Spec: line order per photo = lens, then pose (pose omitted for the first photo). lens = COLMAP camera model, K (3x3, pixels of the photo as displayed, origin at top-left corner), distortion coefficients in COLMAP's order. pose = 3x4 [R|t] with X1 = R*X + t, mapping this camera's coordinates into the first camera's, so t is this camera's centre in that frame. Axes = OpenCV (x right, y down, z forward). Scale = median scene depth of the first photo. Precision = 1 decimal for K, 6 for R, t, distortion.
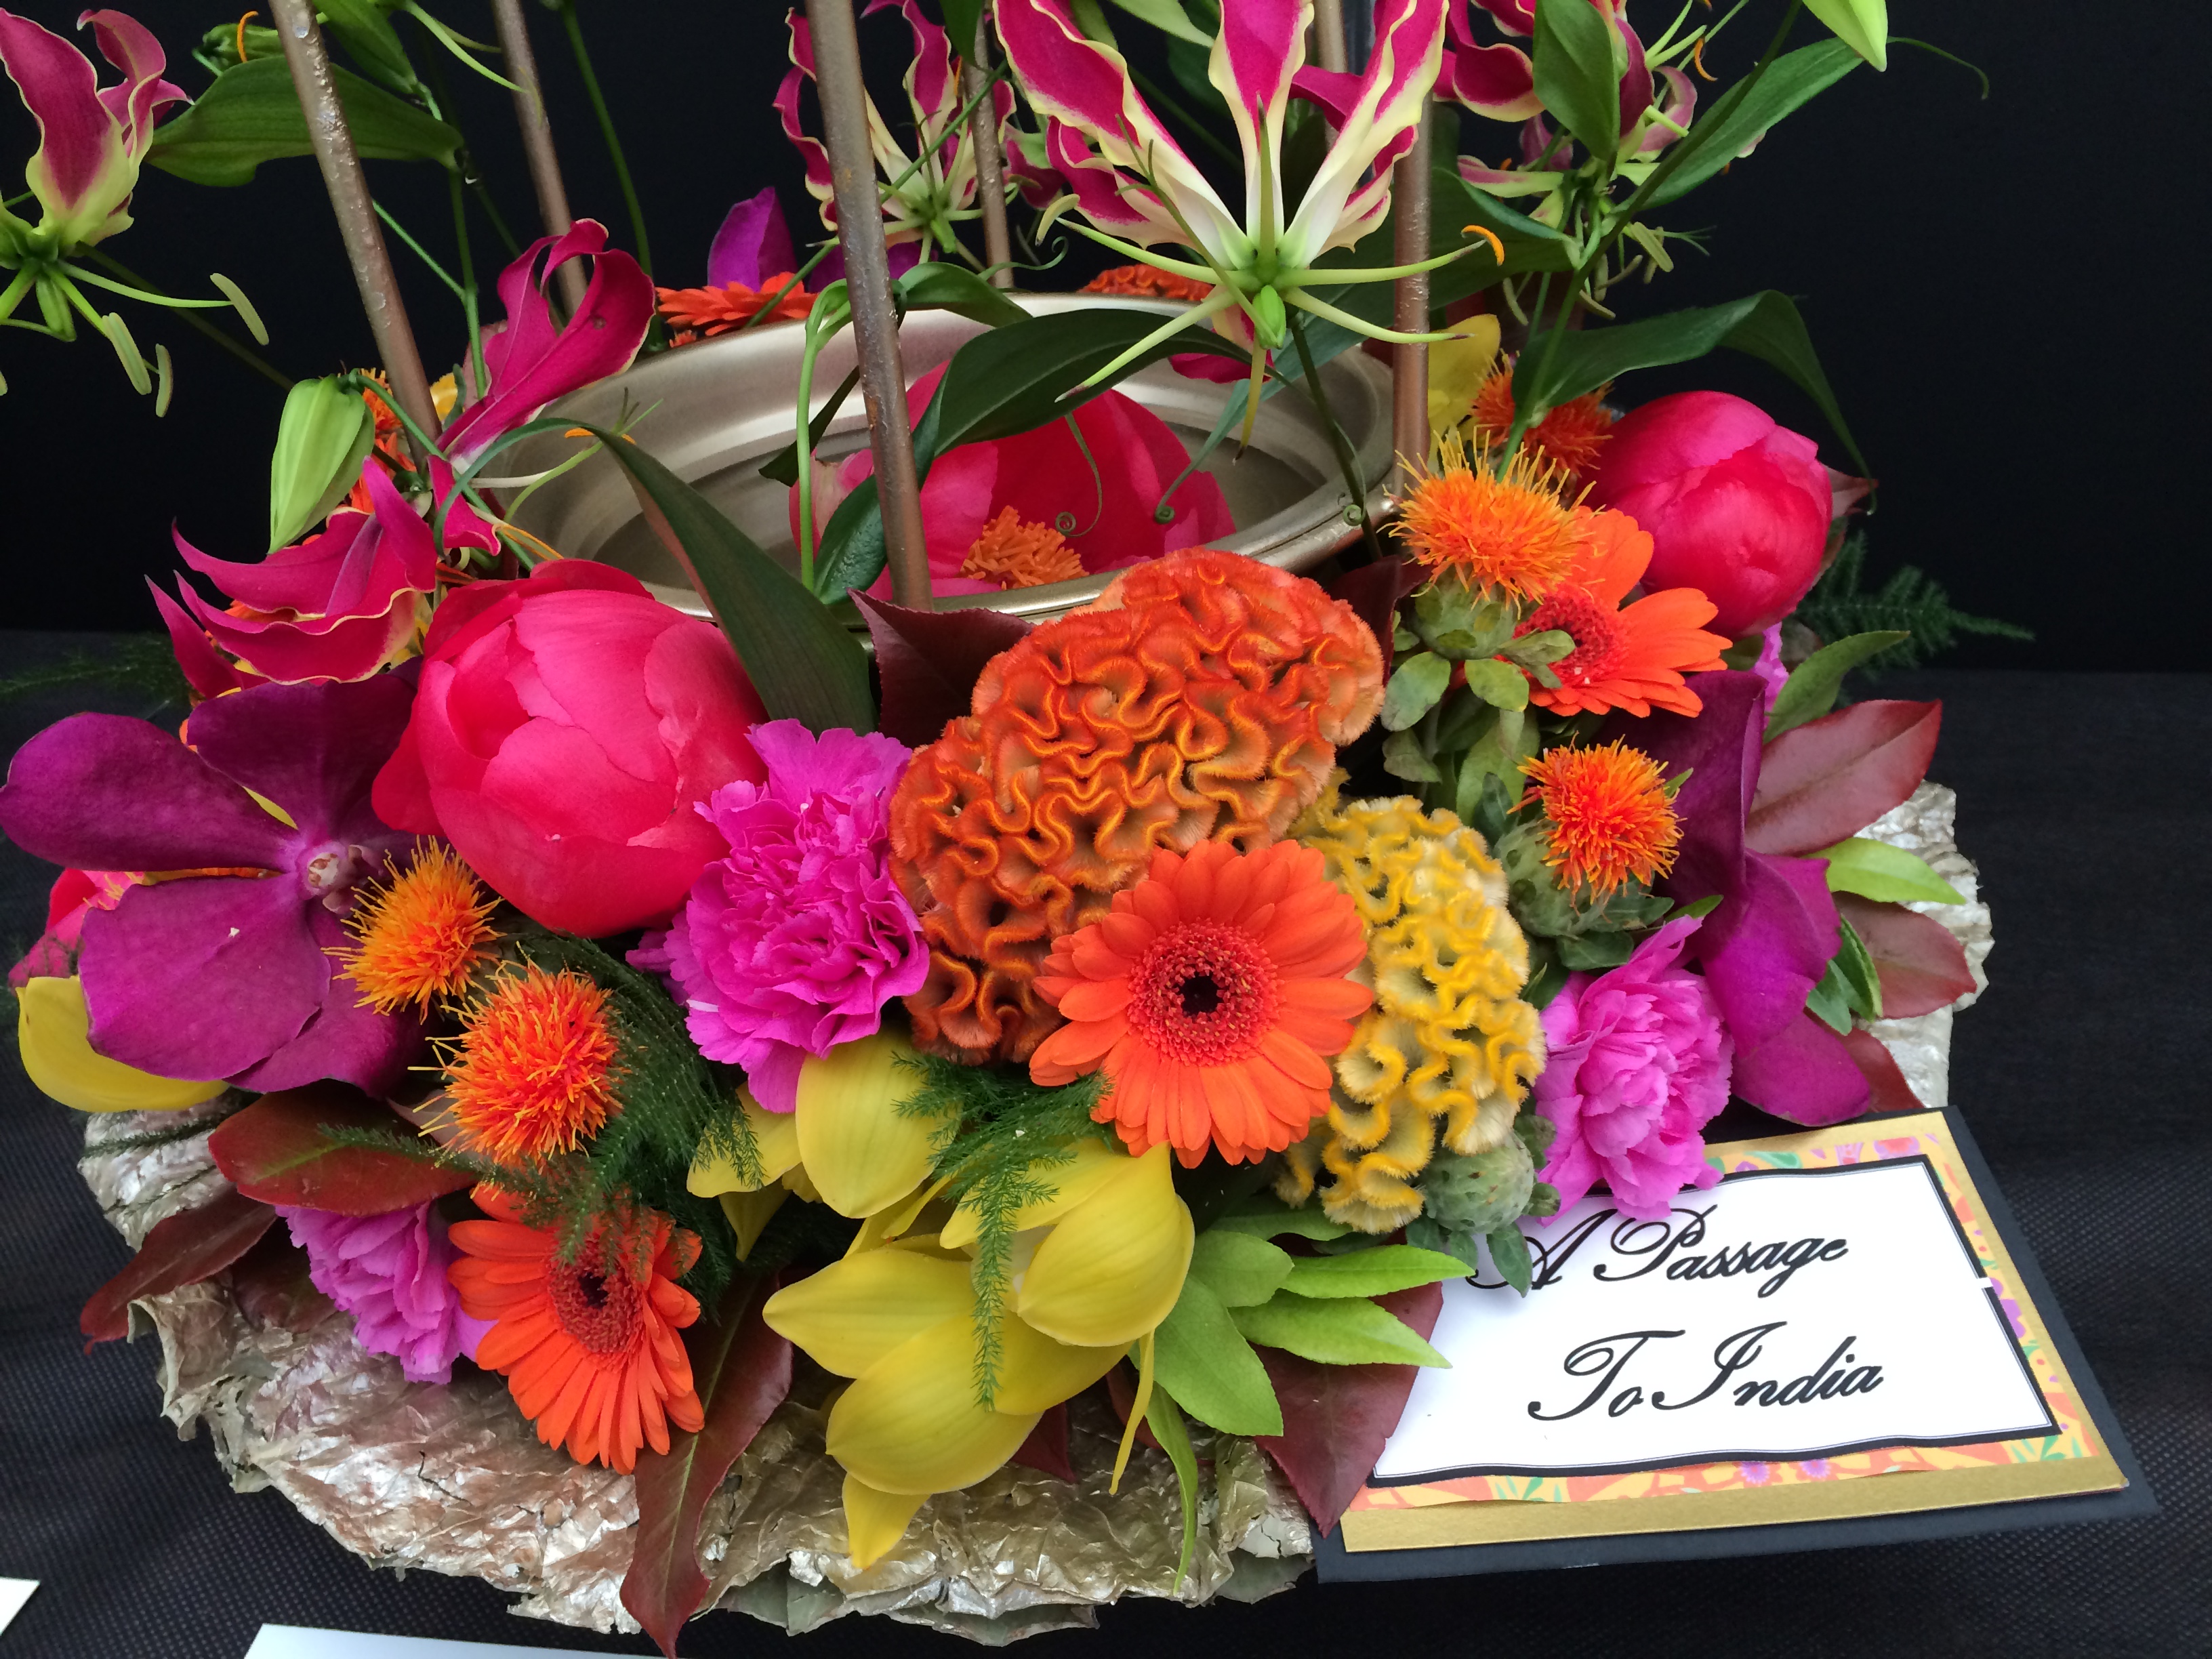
lens RADIAL K [[1891.5, 0, 1115.9], [0, 1891.5, 827.4], [0, 0, 1]] dist [0.065134, -0.031508]
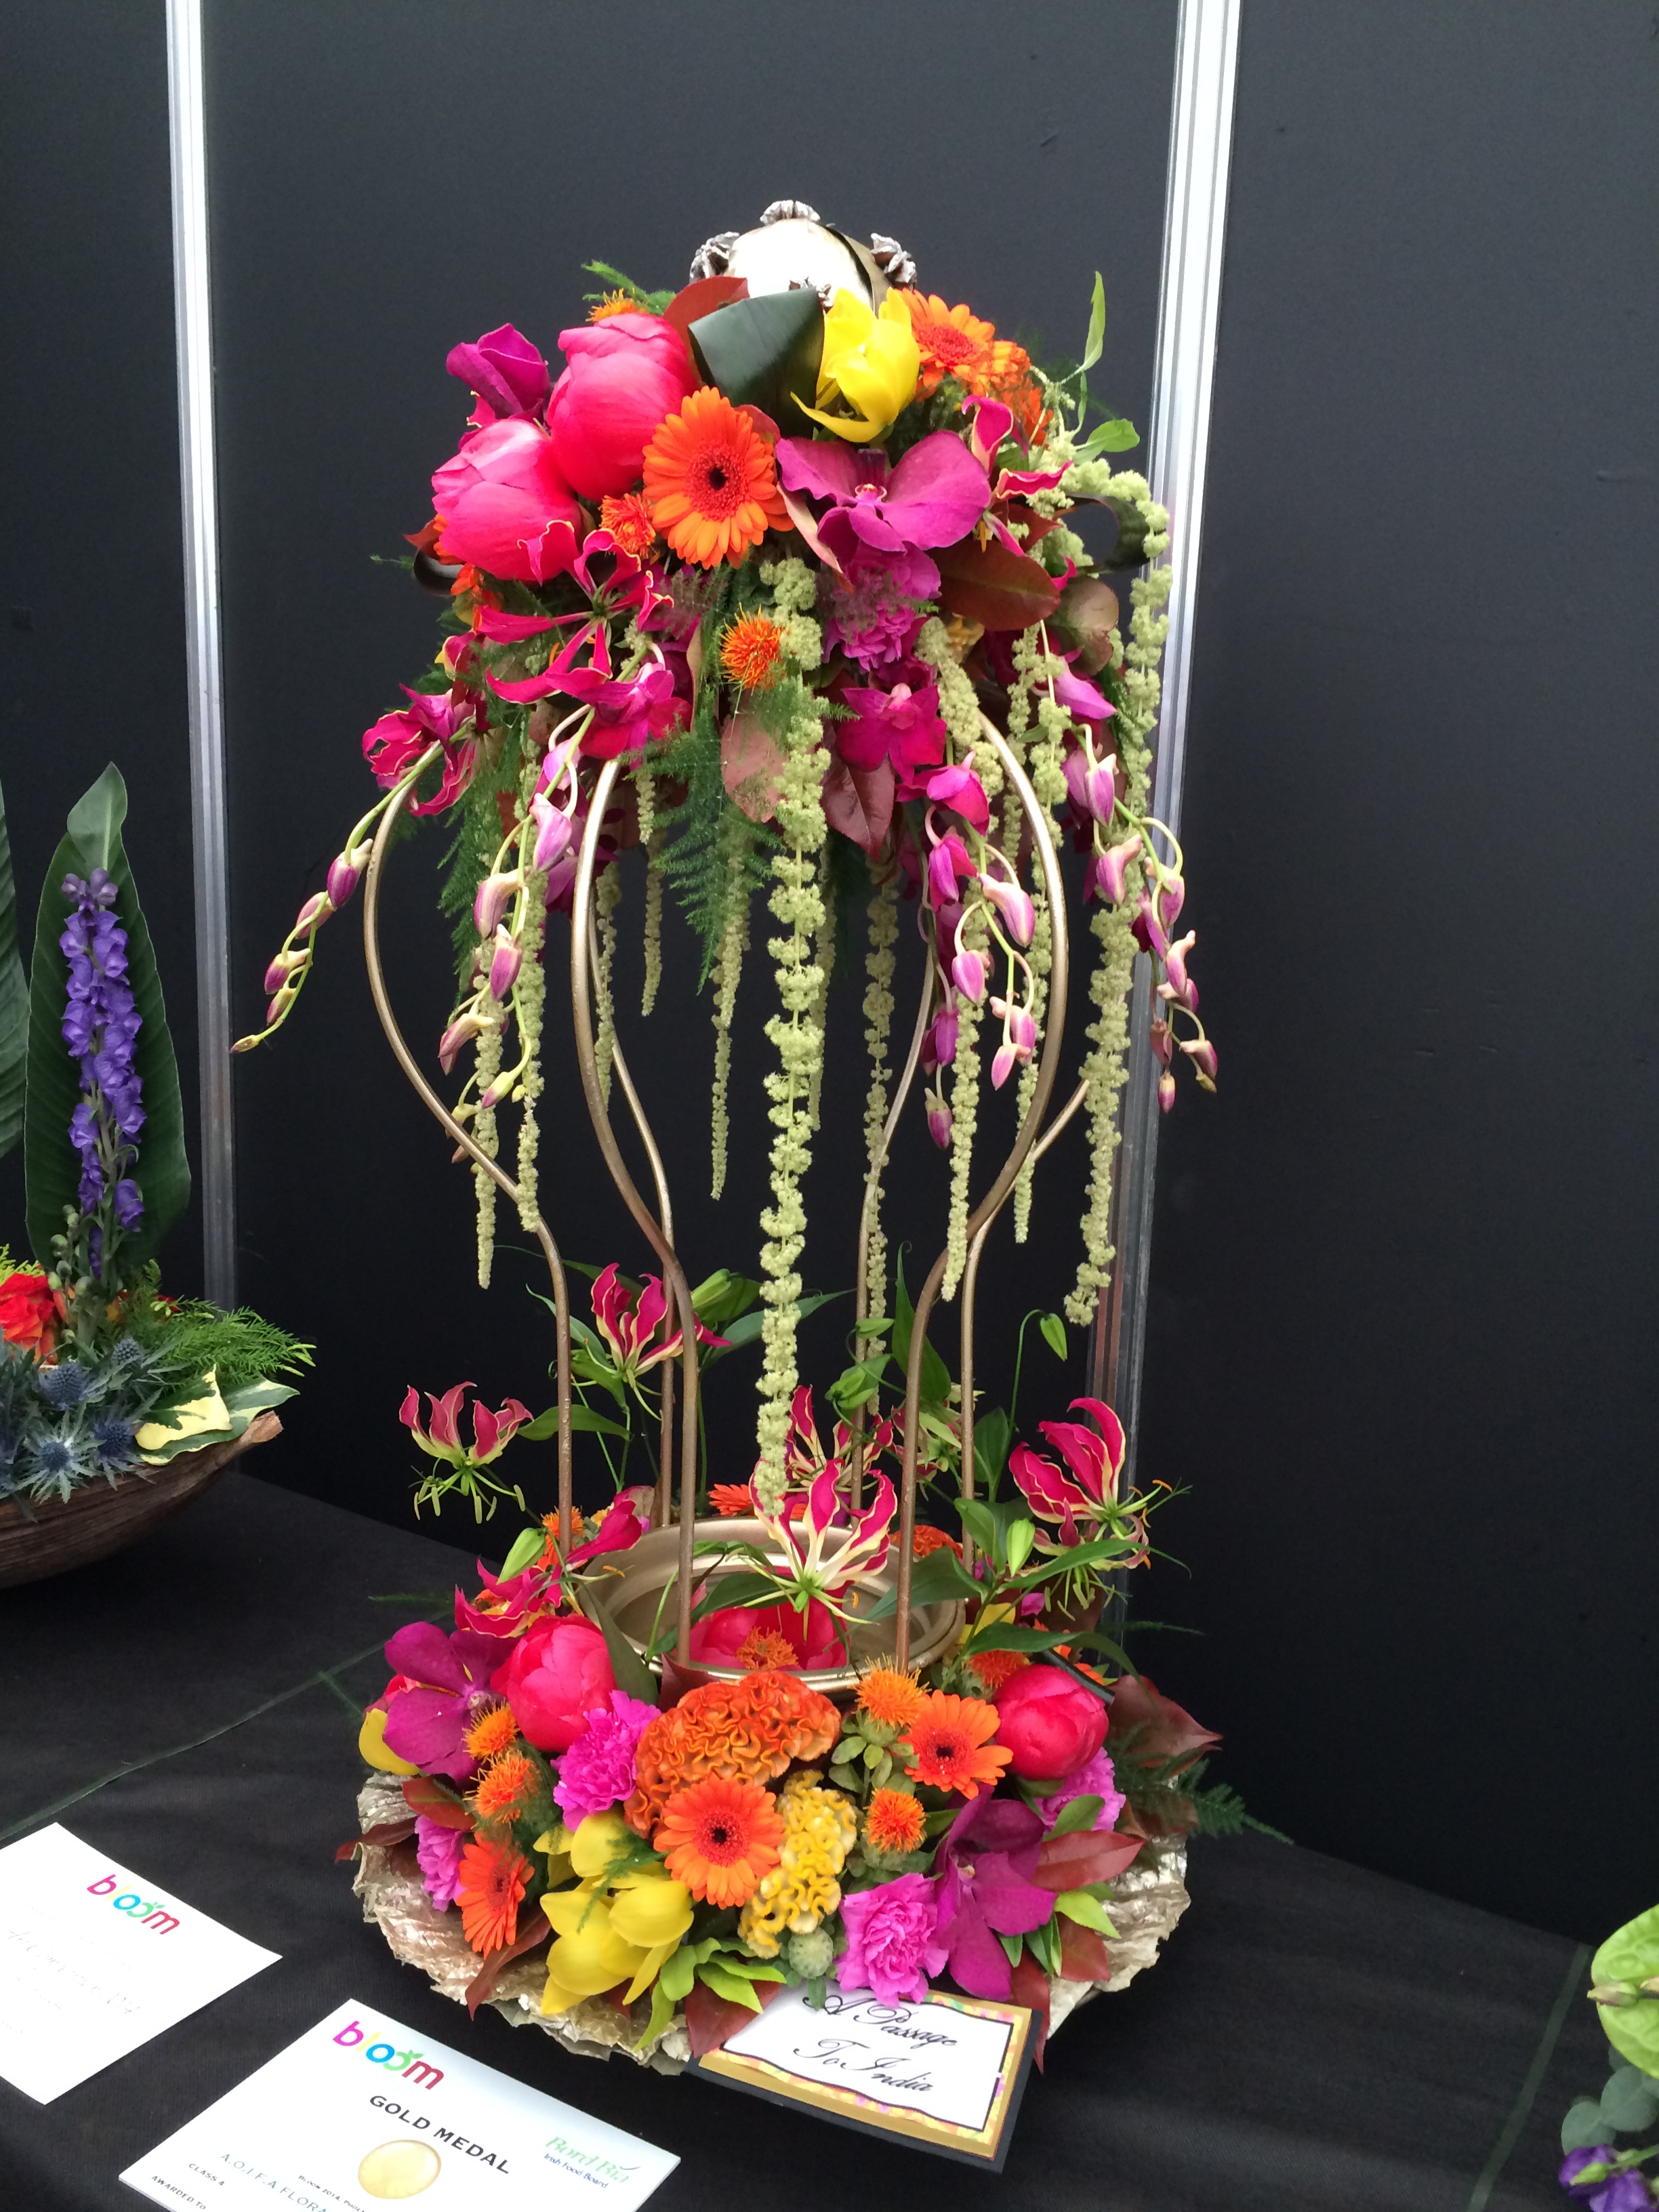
lens RADIAL K [[1891.5, 0, 829.1], [0, 1891.5, 1102.0], [0, 0, 1]] dist [0.065134, -0.031508]
pose [[0.917110, 0.177364, -0.357004, 0.961175], [-0.296219, 0.902525, -0.312573, -0.052353], [0.266765, 0.392415, 0.880254, -1.766262]]
